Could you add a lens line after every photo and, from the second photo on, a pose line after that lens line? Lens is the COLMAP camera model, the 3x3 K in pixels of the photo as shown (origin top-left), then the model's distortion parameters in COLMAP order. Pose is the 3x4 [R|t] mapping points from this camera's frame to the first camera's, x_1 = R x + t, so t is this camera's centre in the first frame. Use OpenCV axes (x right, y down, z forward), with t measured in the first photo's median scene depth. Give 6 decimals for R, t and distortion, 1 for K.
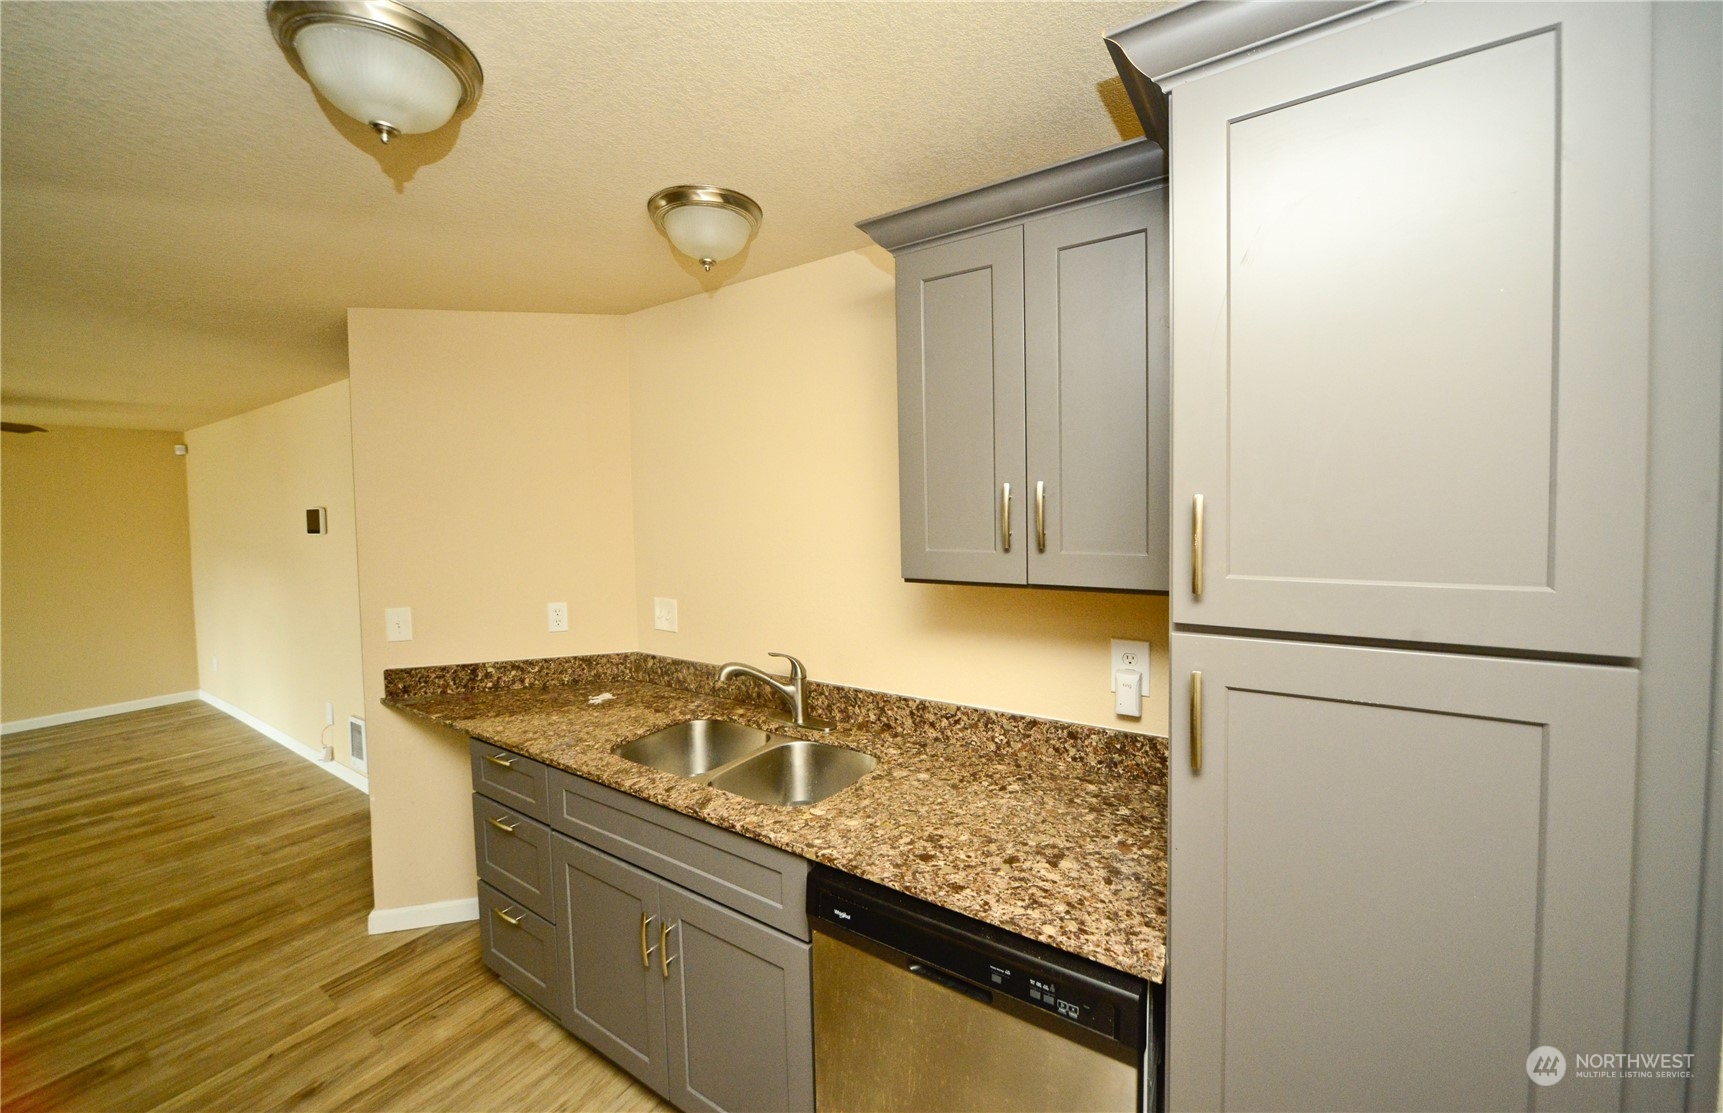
lens RADIAL K [[647.2, 0, 851.8], [0, 647.2, 538.6], [0, 0, 1]] dist [-0.001160, -0.000127]
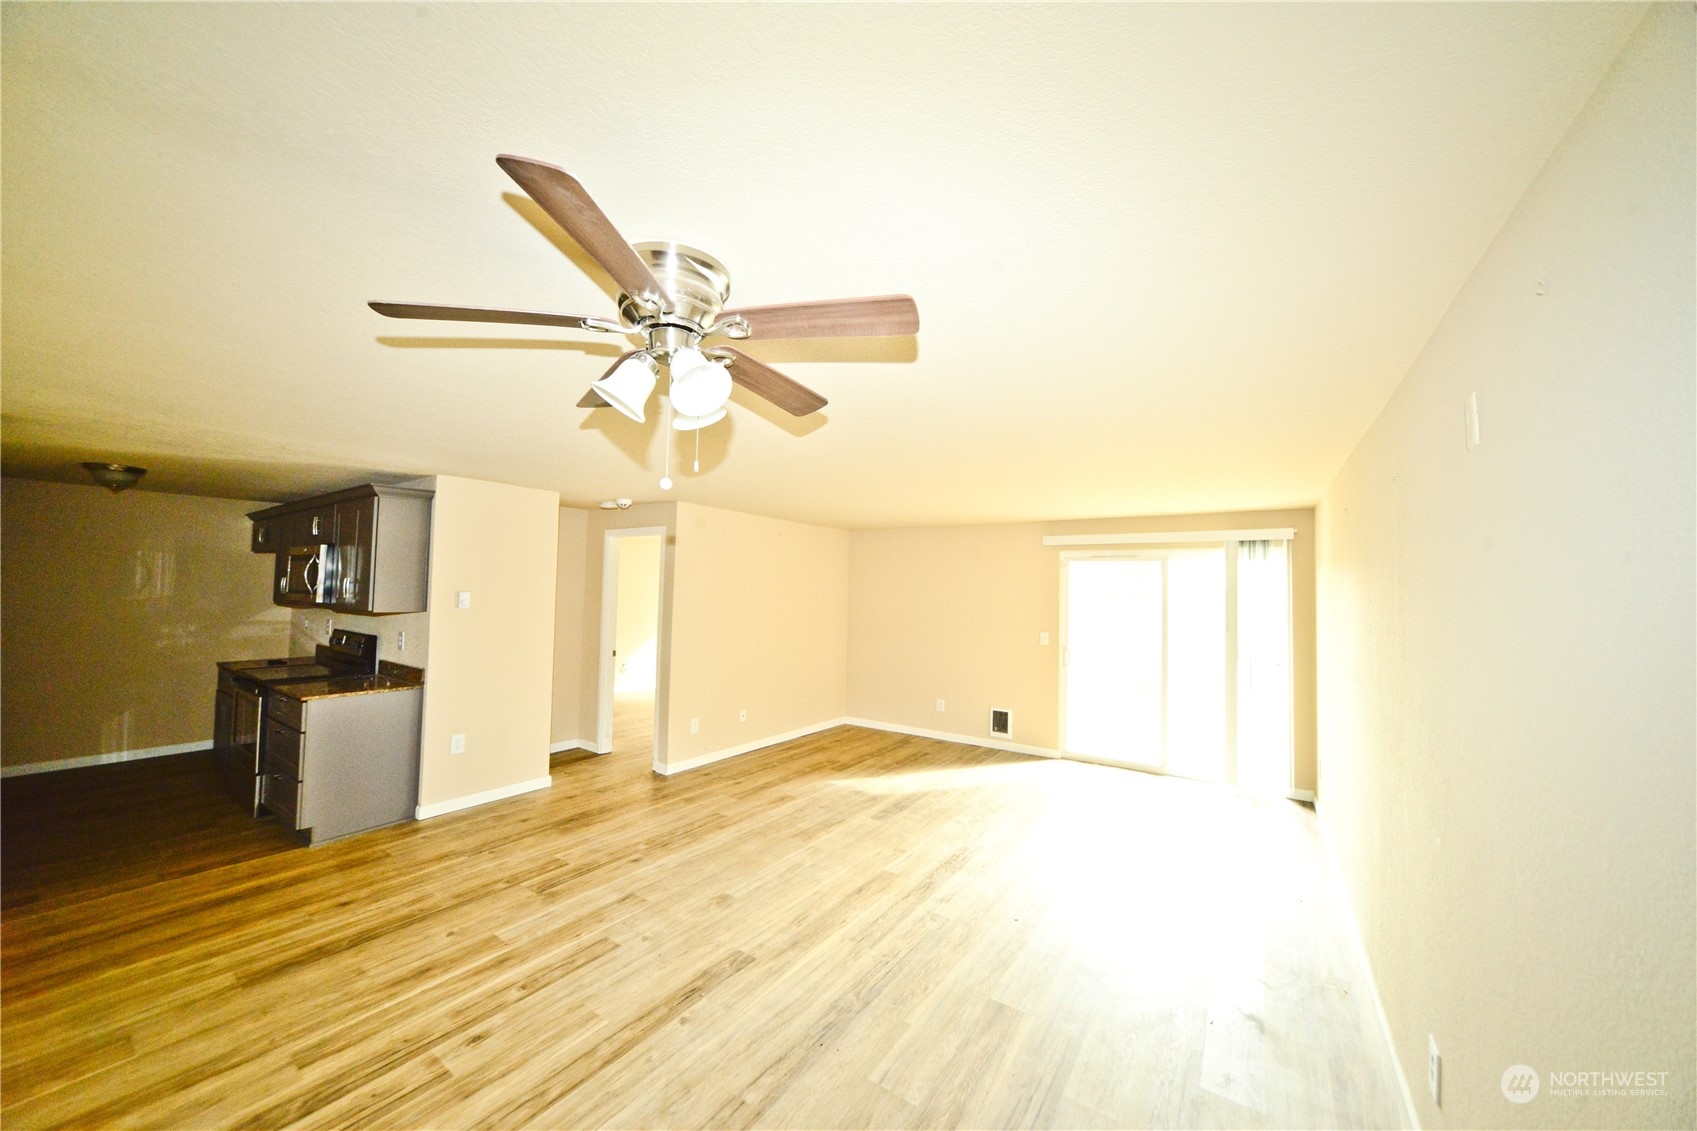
lens RADIAL K [[596.9, 0, 842.0], [0, 596.9, 567.5], [0, 0, 1]] dist [-0.012505, 0.000694]
pose [[-0.999899, -0.003957, 0.013651, -1.770612], [-0.003855, 0.999964, 0.007495, -0.048316], [-0.013680, 0.007442, -0.999879, 1.529173]]
